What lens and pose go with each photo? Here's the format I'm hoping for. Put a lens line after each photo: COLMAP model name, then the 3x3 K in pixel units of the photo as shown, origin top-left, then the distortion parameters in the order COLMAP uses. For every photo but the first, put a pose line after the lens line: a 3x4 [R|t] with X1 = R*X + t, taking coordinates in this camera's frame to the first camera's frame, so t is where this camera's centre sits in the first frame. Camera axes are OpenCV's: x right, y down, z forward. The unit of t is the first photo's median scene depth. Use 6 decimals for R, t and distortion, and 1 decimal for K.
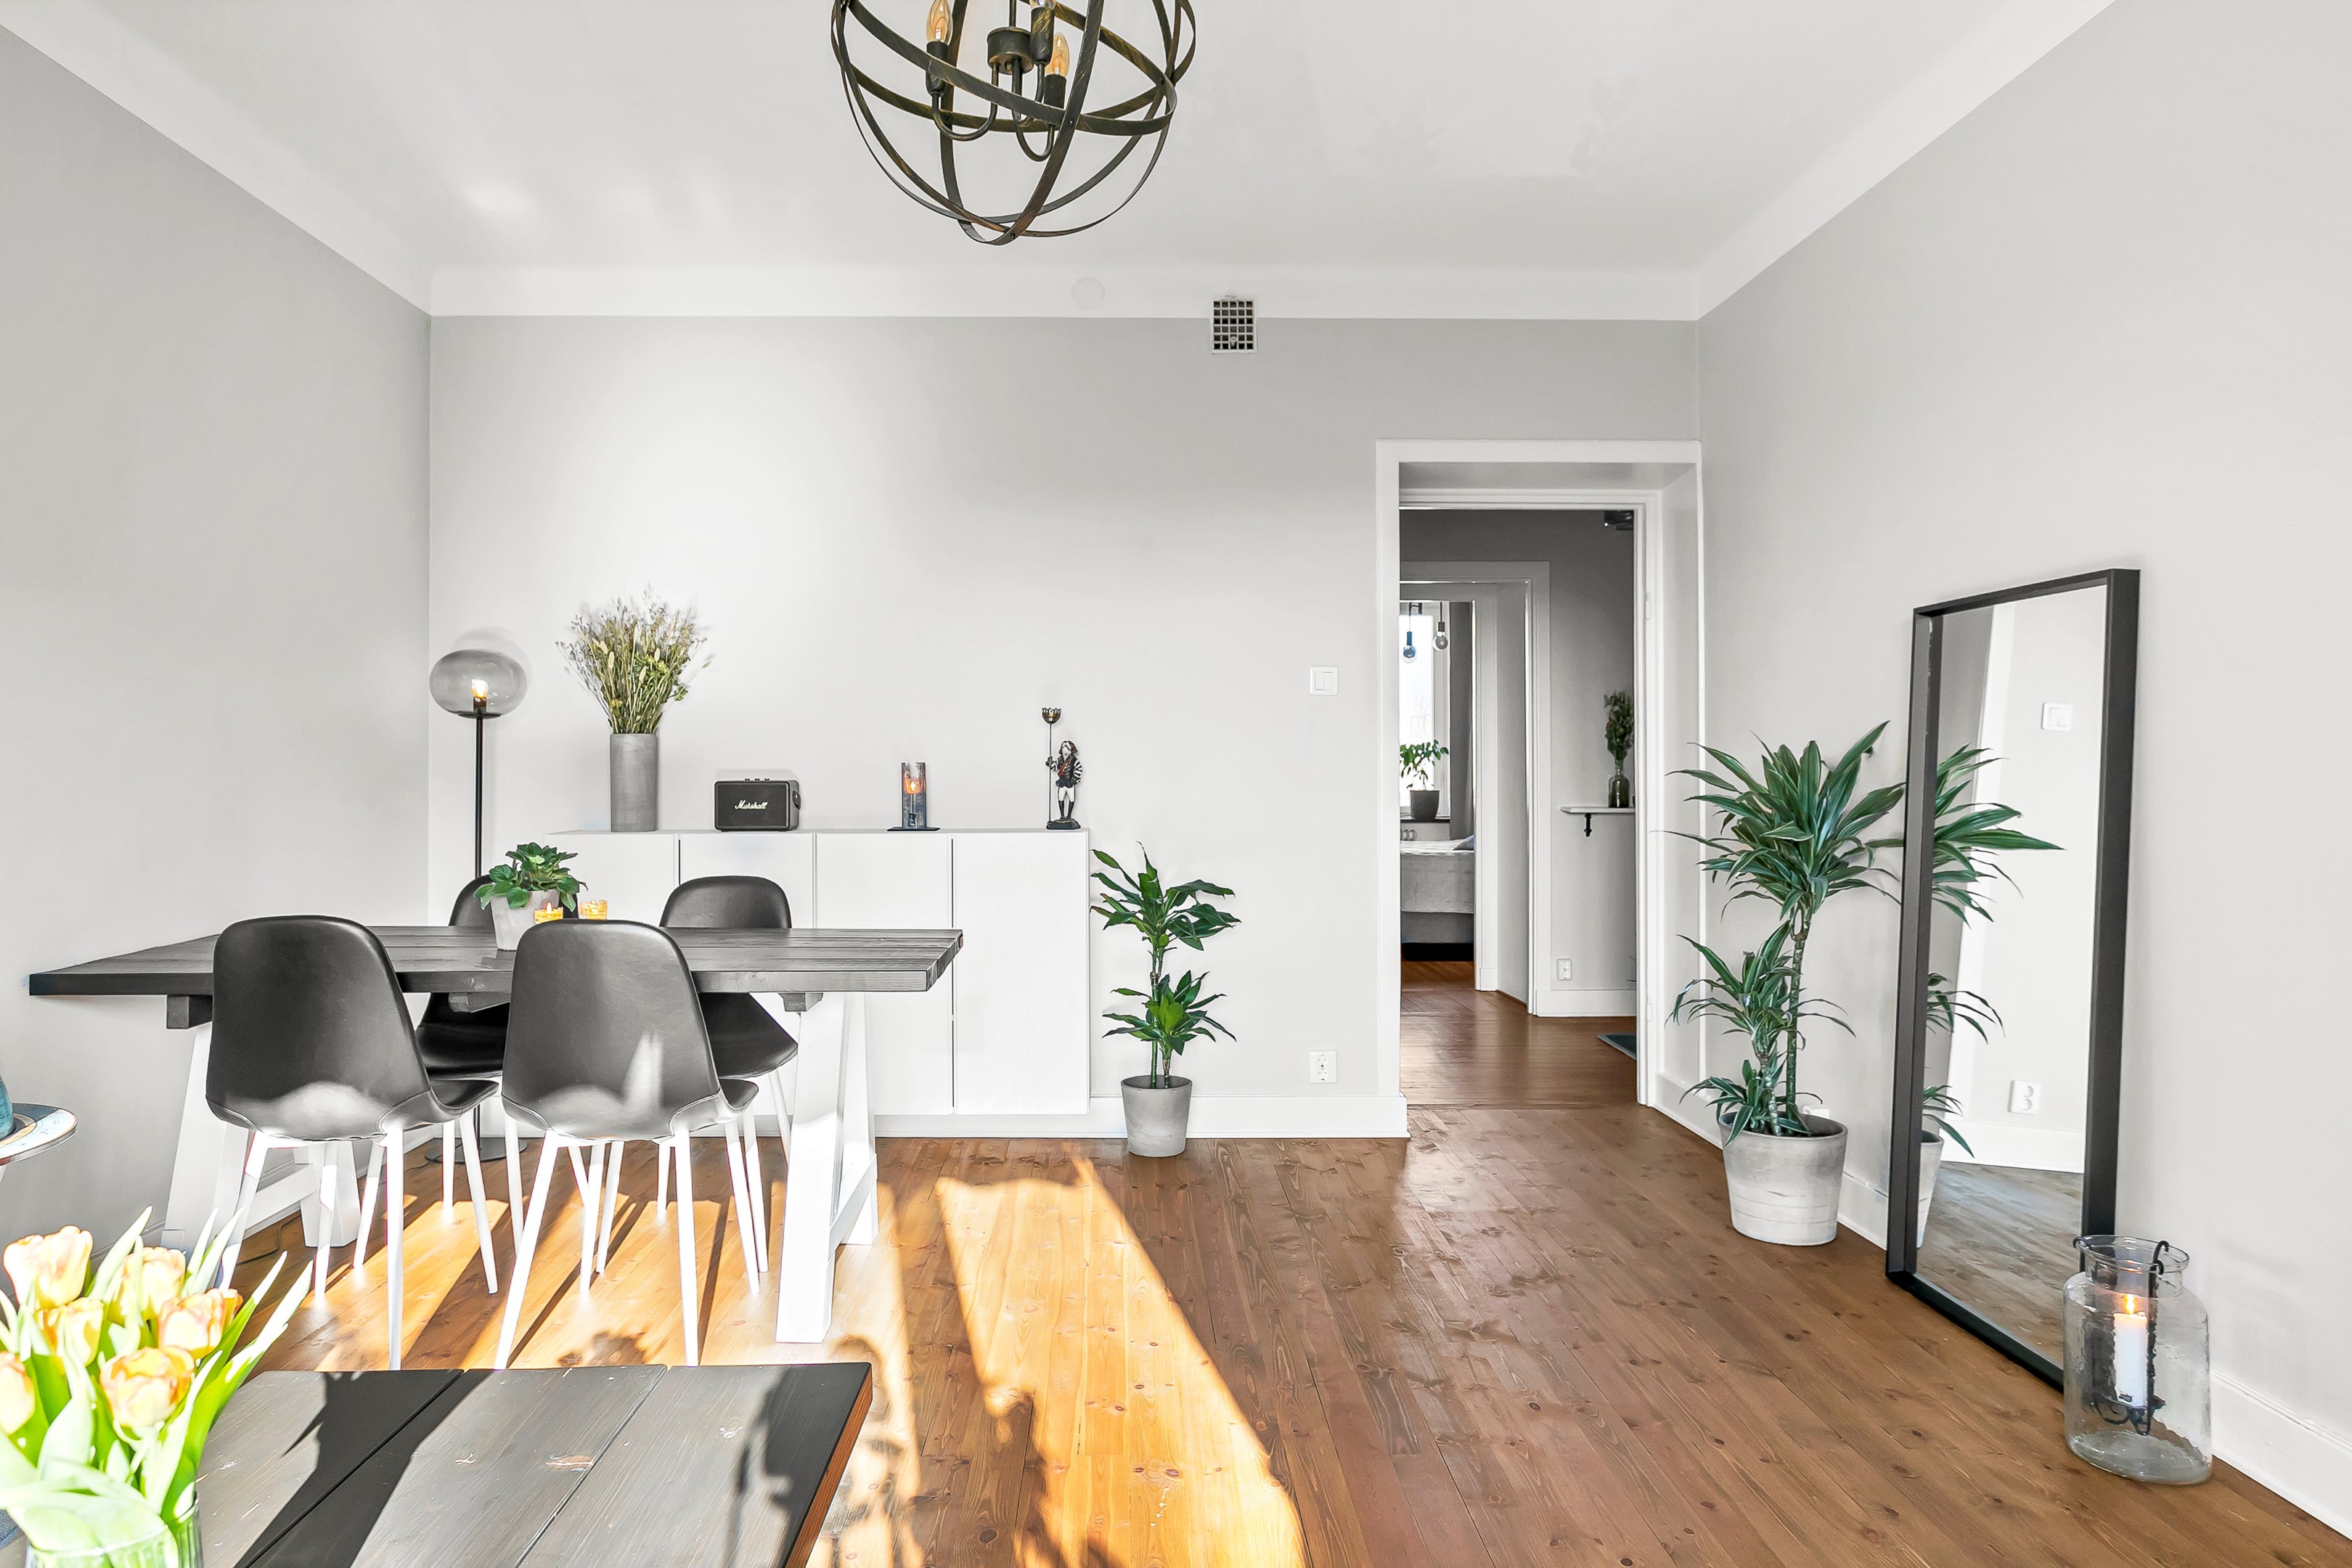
lens RADIAL K [[1444.5, 0, 1173.3], [0, 1444.5, 781.4], [0, 0, 1]] dist [0.048425, 0.000732]
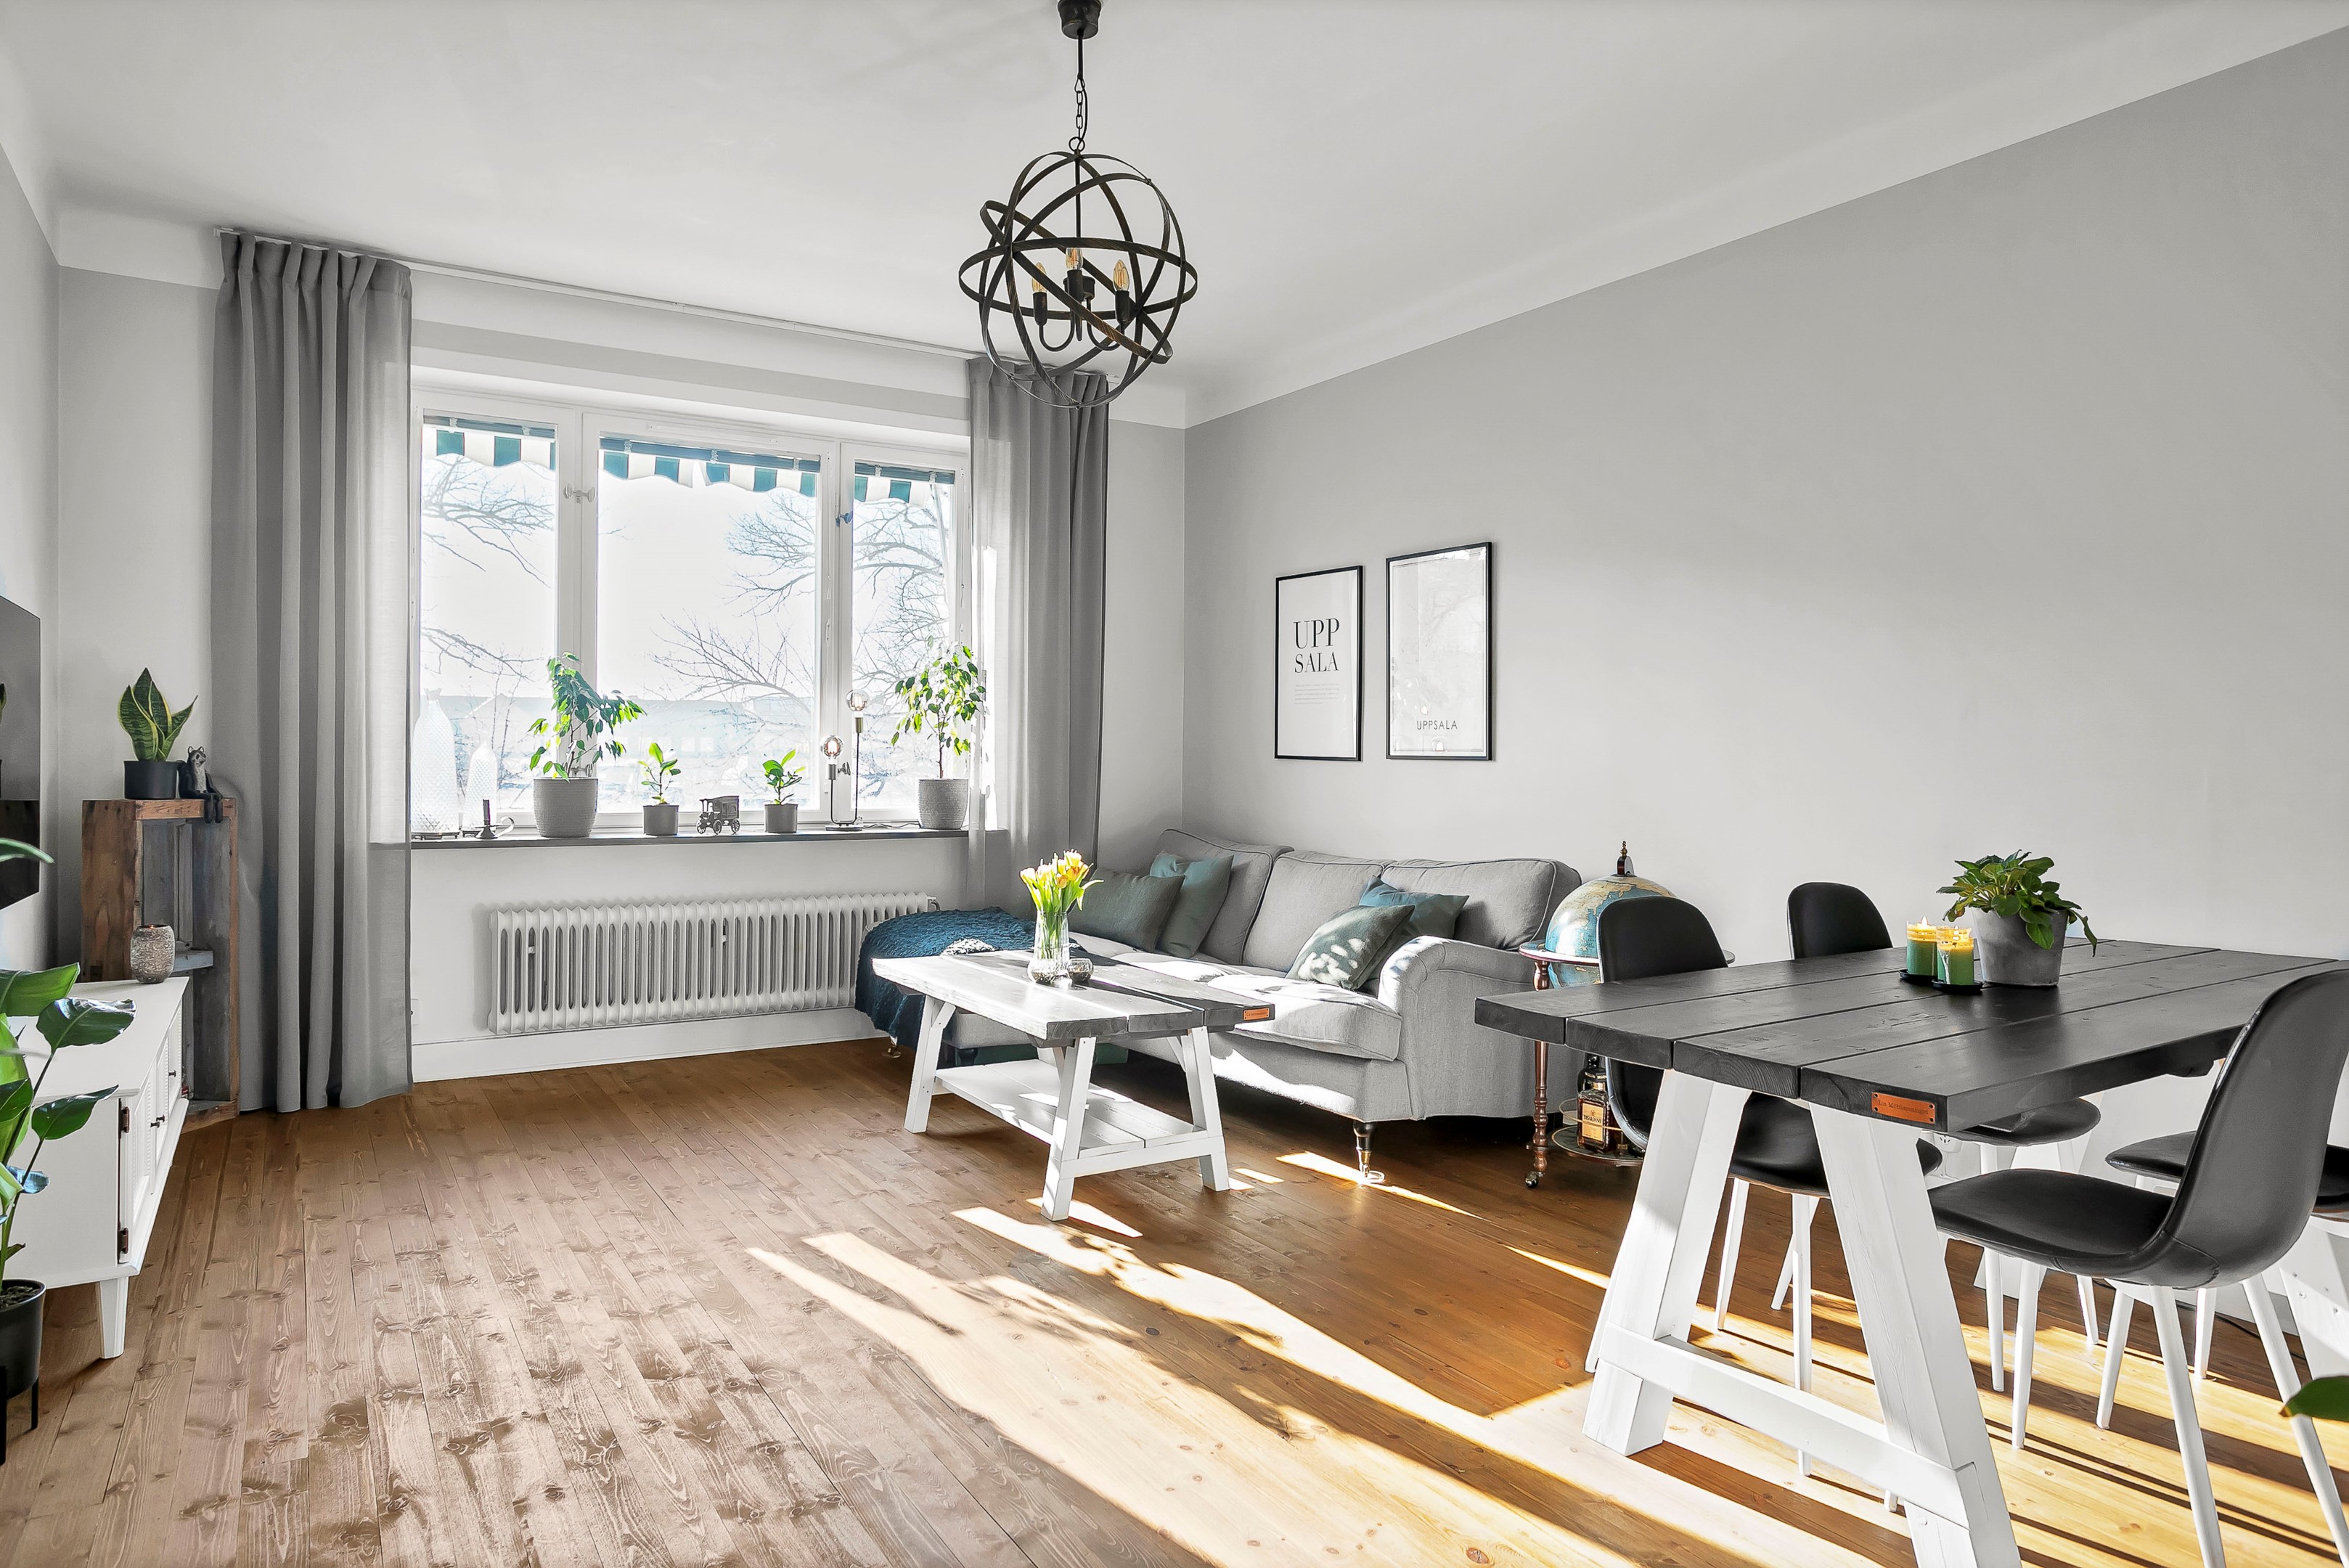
lens RADIAL K [[1442.7, 0, 1171.2], [0, 1442.7, 798.5], [0, 0, 1]] dist [0.048425, 0.000732]
pose [[-0.868307, 0.006978, -0.495978, 0.448591], [-0.004922, 0.999731, 0.022683, 0.001997], [0.496003, 0.022138, -0.868038, 1.885053]]
